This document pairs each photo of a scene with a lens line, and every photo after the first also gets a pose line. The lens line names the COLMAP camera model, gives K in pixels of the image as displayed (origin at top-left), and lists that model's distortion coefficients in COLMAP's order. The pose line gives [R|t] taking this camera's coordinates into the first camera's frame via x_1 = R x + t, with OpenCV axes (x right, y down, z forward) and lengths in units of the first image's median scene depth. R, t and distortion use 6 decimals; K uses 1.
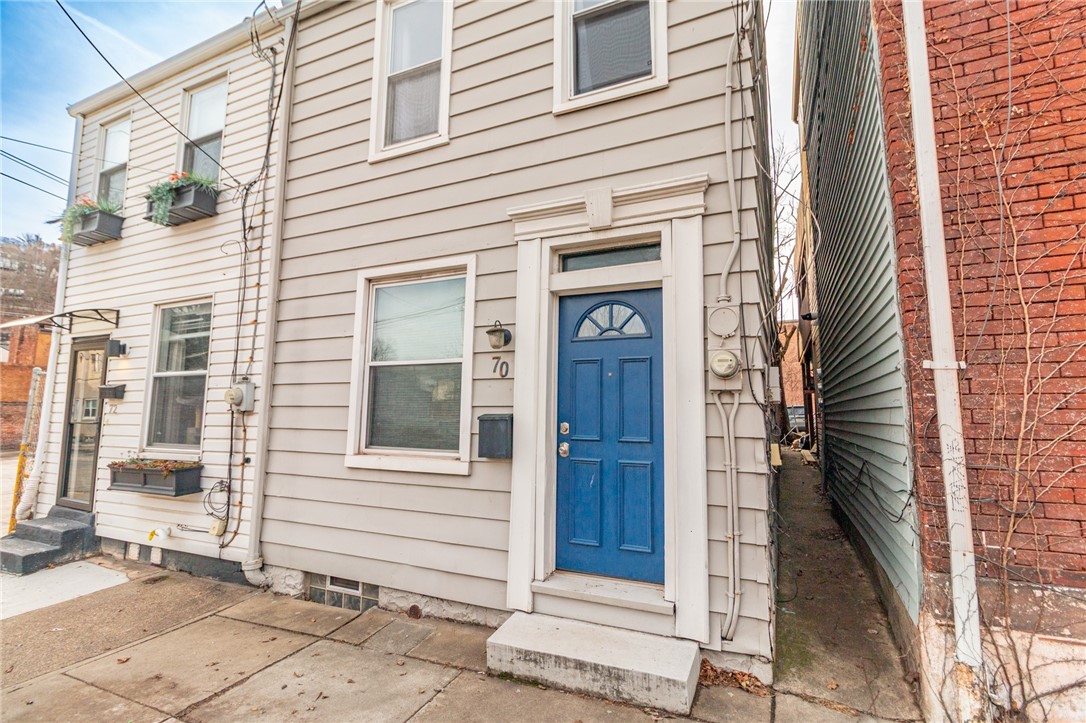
lens RADIAL K [[497.8, 0, 555.9], [0, 497.8, 351.4], [0, 0, 1]] dist [0.000701, 0.000722]
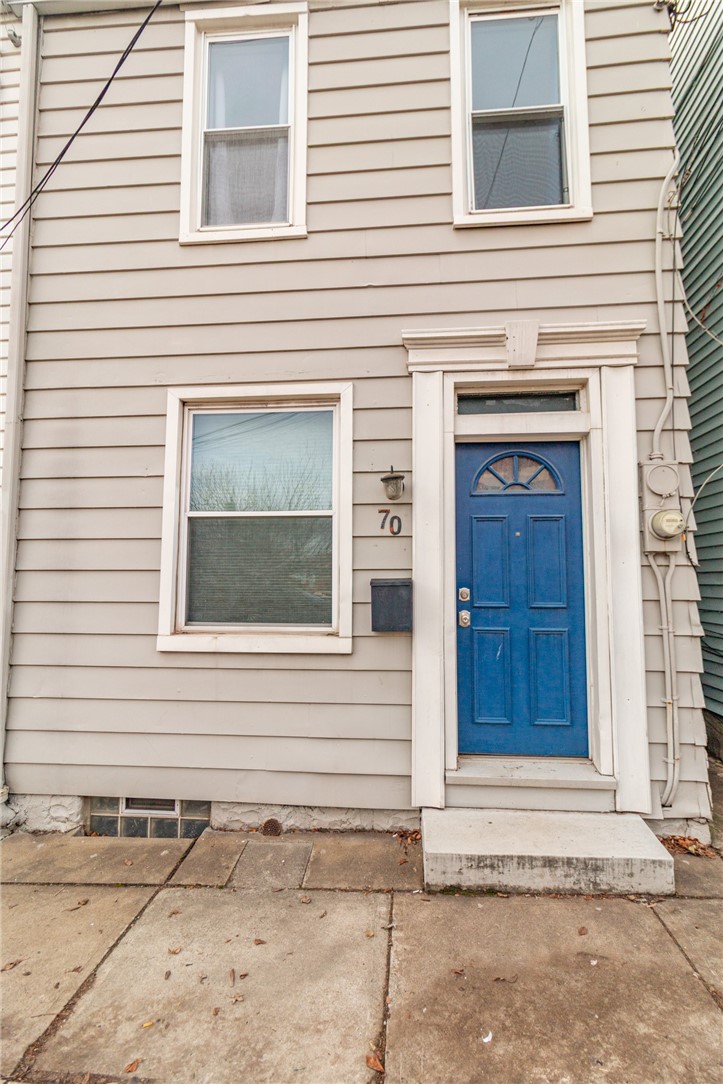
lens RADIAL K [[489.6, 0, 374.6], [0, 489.6, 542.7], [0, 0, 1]] dist [0.002175, 0.000037]
pose [[0.944258, 0.018788, 0.328670, -0.424124], [-0.033423, 0.998683, 0.038936, 0.036037], [-0.327505, -0.047751, 0.943642, 0.248337]]
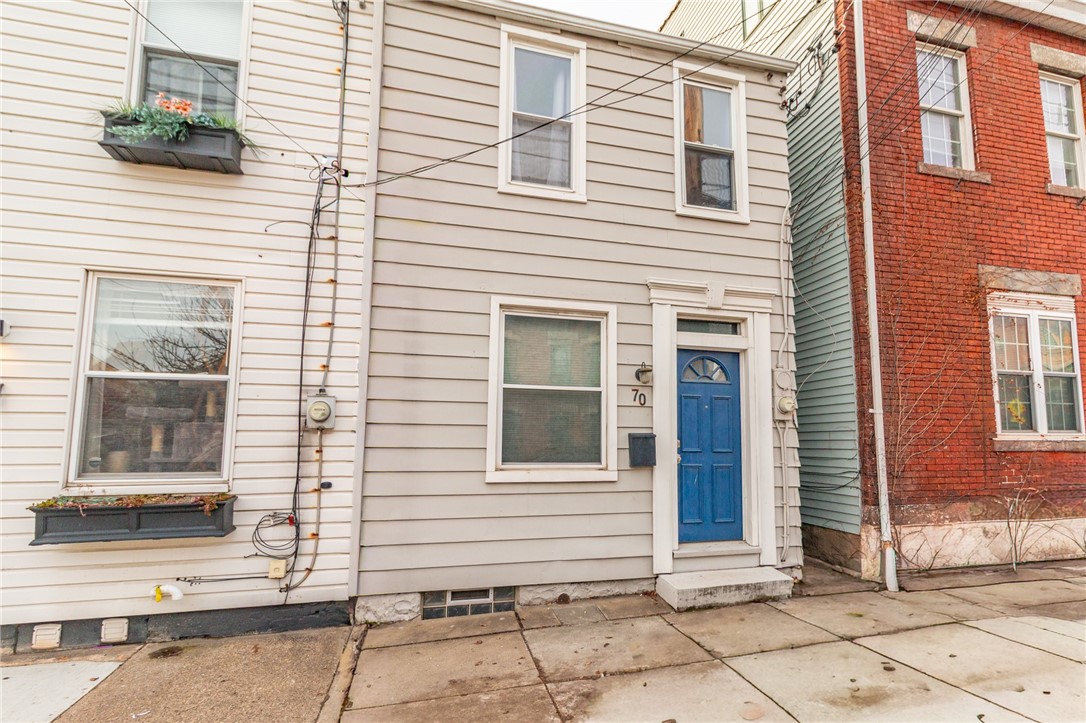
lens RADIAL K [[554.3, 0, 598.6], [0, 554.3, 384.6], [0, 0, 1]] dist [0.001647, 0.000947]
pose [[0.760398, 0.067174, 0.645975, -1.191126], [-0.080171, 0.996738, -0.009278, 0.020761], [-0.644491, -0.044733, 0.763303, -0.041580]]
